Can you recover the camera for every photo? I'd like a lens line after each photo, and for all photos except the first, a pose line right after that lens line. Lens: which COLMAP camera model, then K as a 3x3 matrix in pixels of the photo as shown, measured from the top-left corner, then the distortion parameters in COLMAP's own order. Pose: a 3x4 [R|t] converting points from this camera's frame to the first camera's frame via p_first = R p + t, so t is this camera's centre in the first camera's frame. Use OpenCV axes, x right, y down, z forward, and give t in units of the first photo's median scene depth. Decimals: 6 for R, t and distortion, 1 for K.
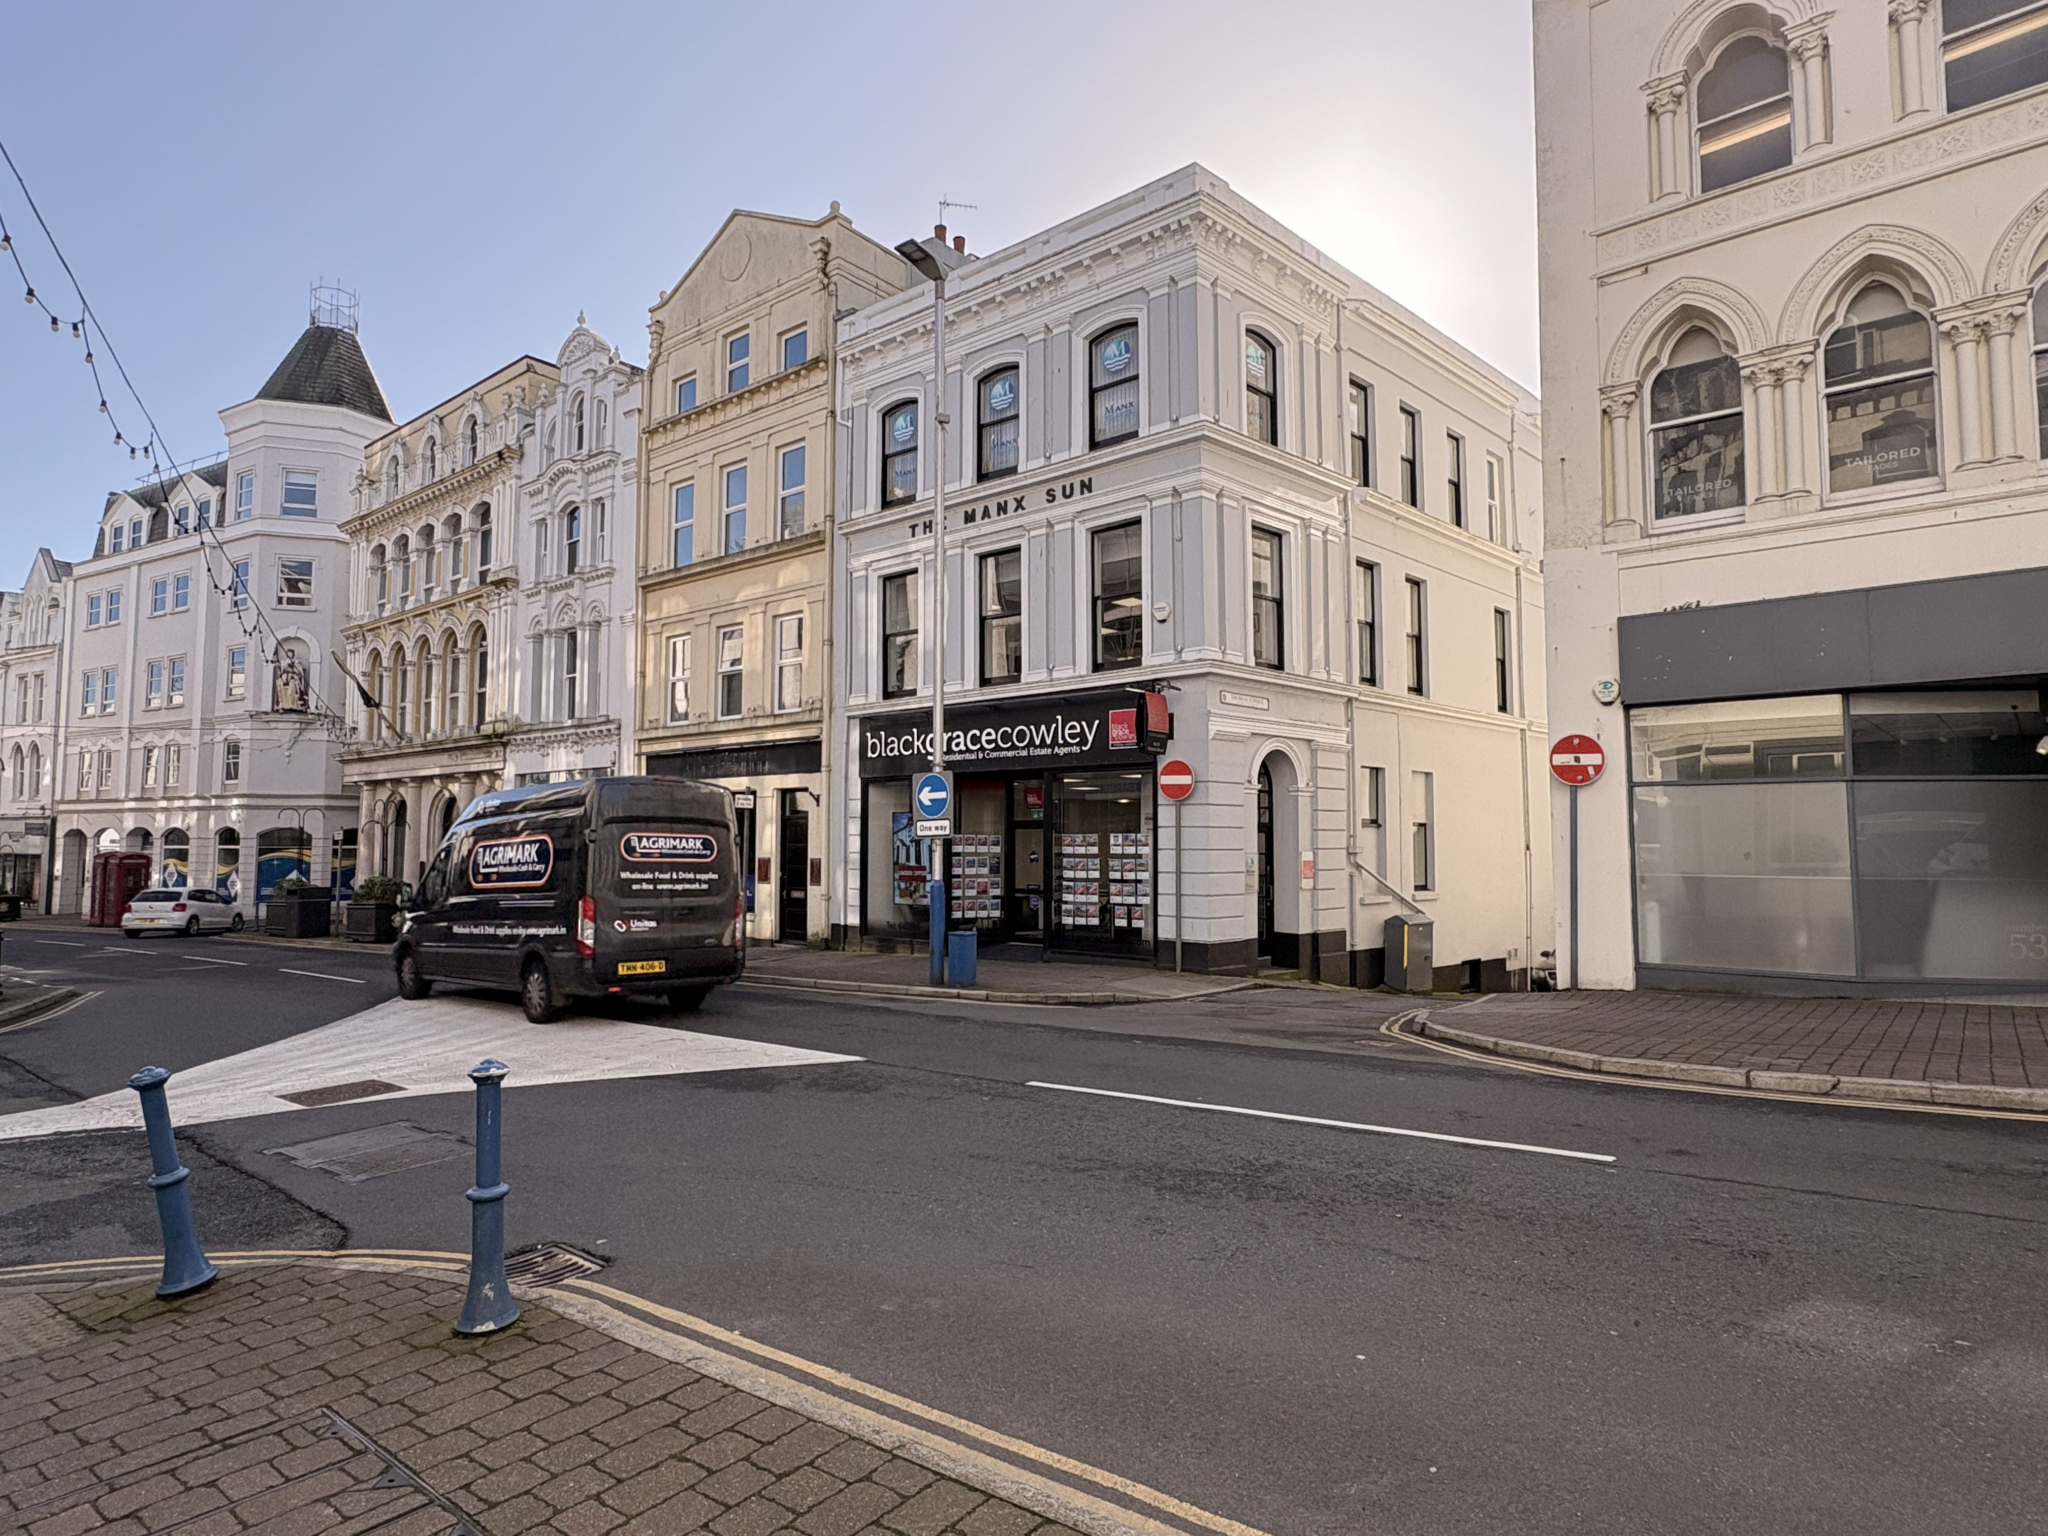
lens RADIAL K [[1088.6, 0, 1014.5], [0, 1088.6, 767.5], [0, 0, 1]] dist [-0.000306, -0.000411]
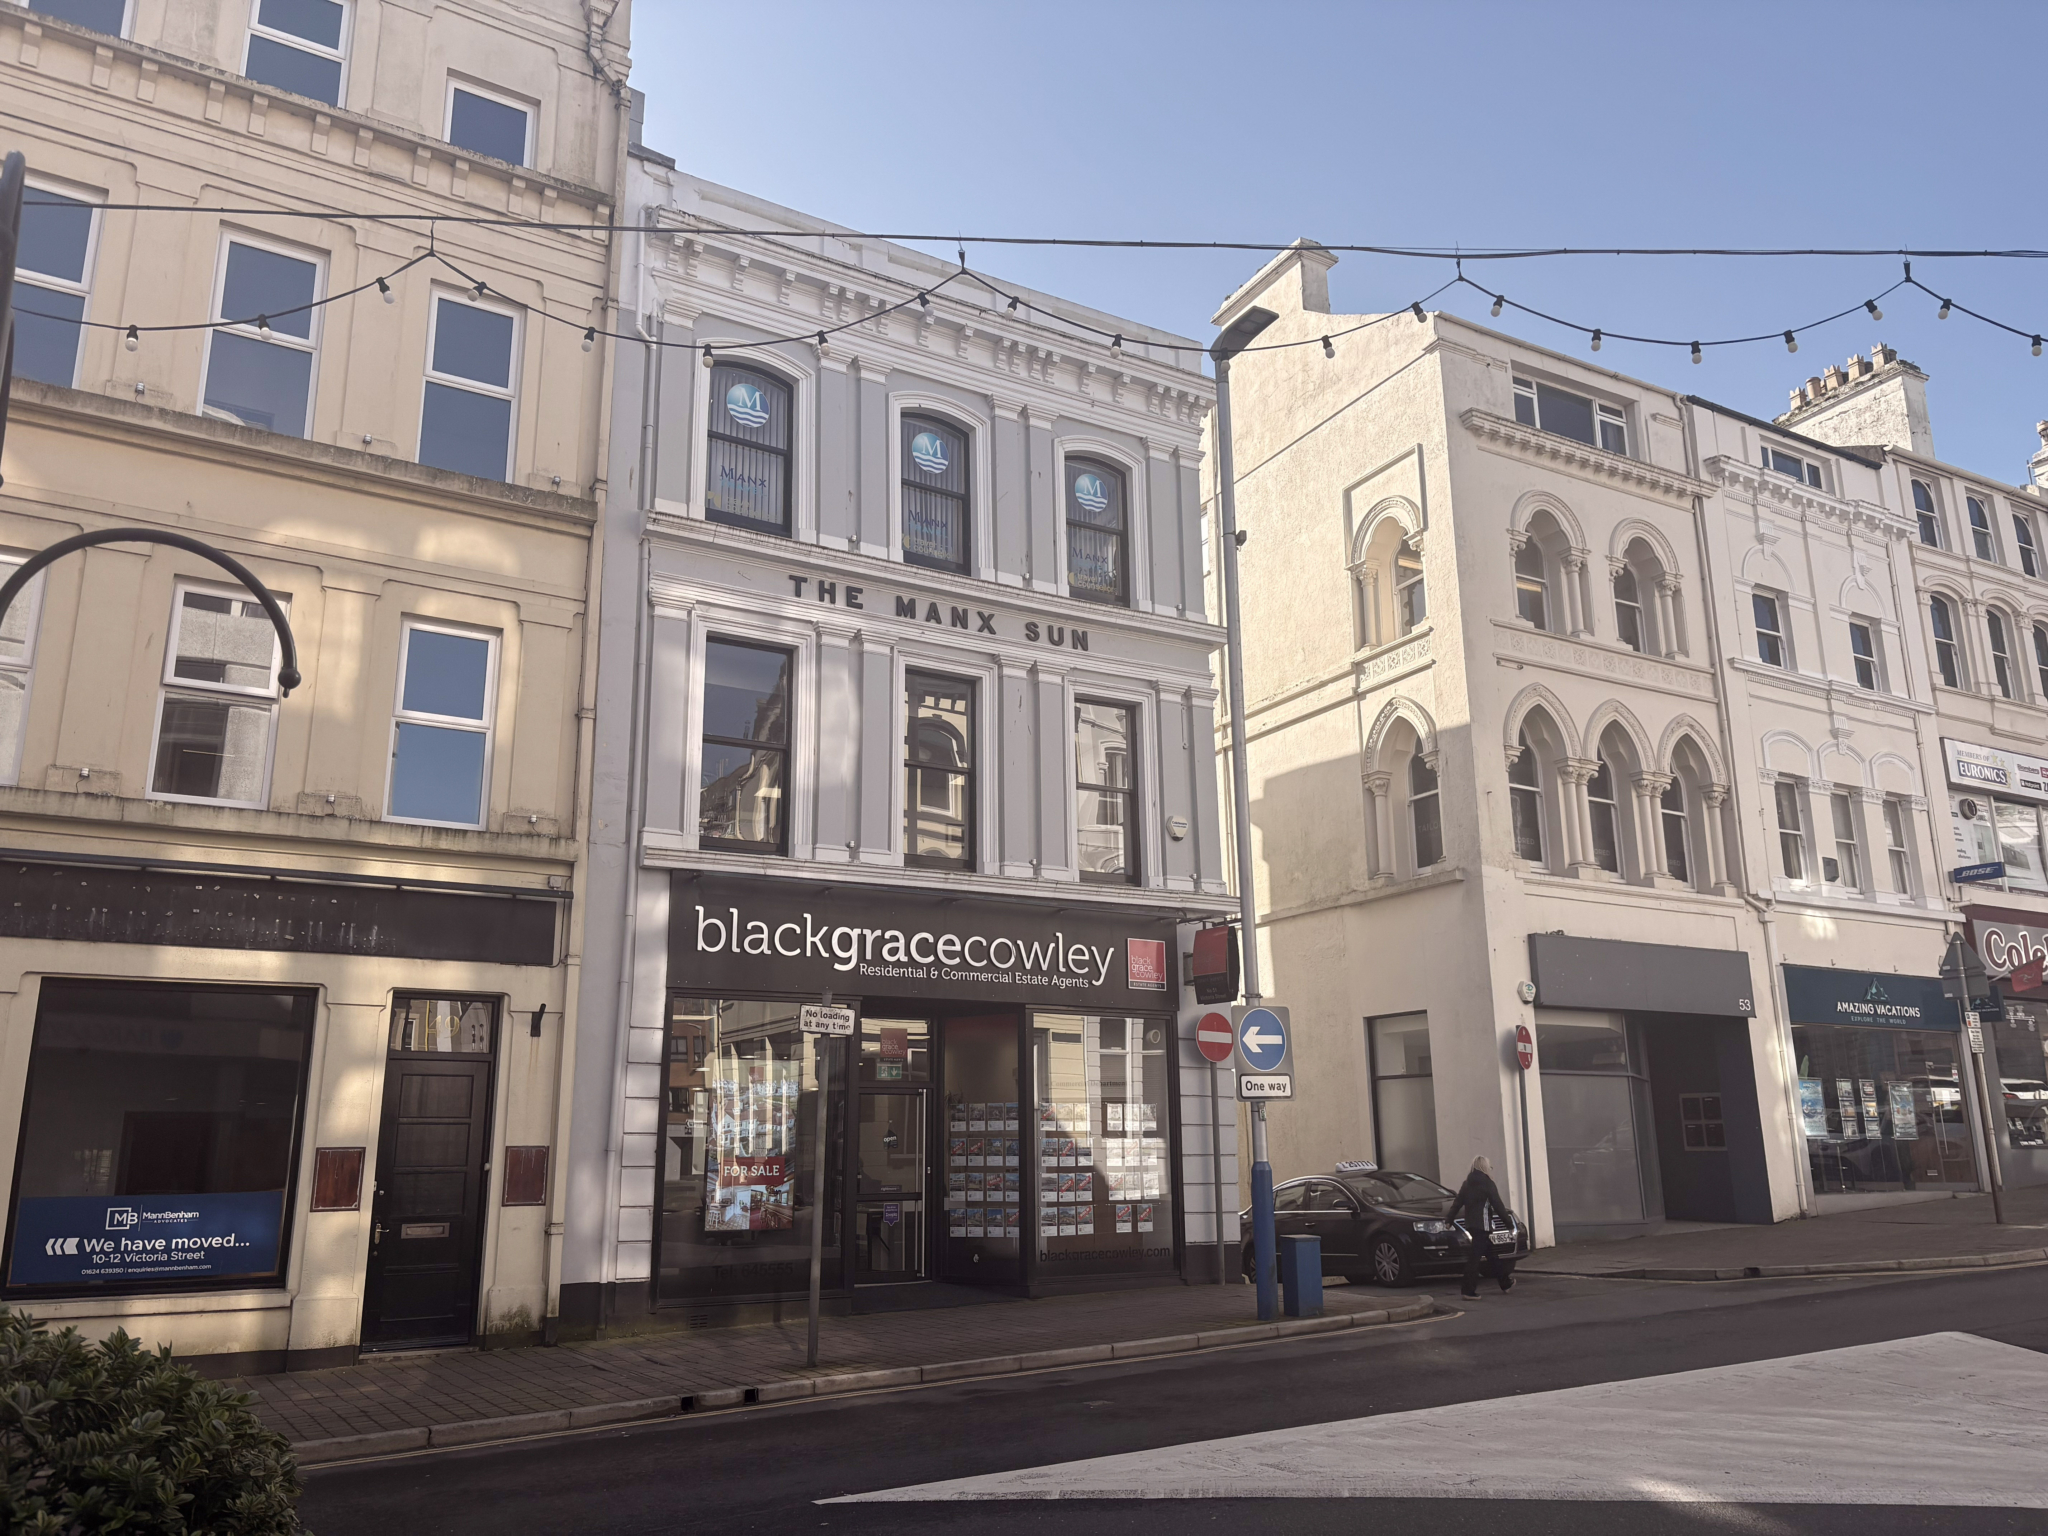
lens RADIAL K [[1536.3, 0, 1005.5], [0, 1536.3, 769.7], [0, 0, 1]] dist [0.067087, -0.058266]
pose [[0.339802, 0.225920, 0.912959, -0.760334], [-0.057110, 0.973885, -0.219741, 0.059533], [-0.938761, 0.022529, 0.343831, 0.560982]]
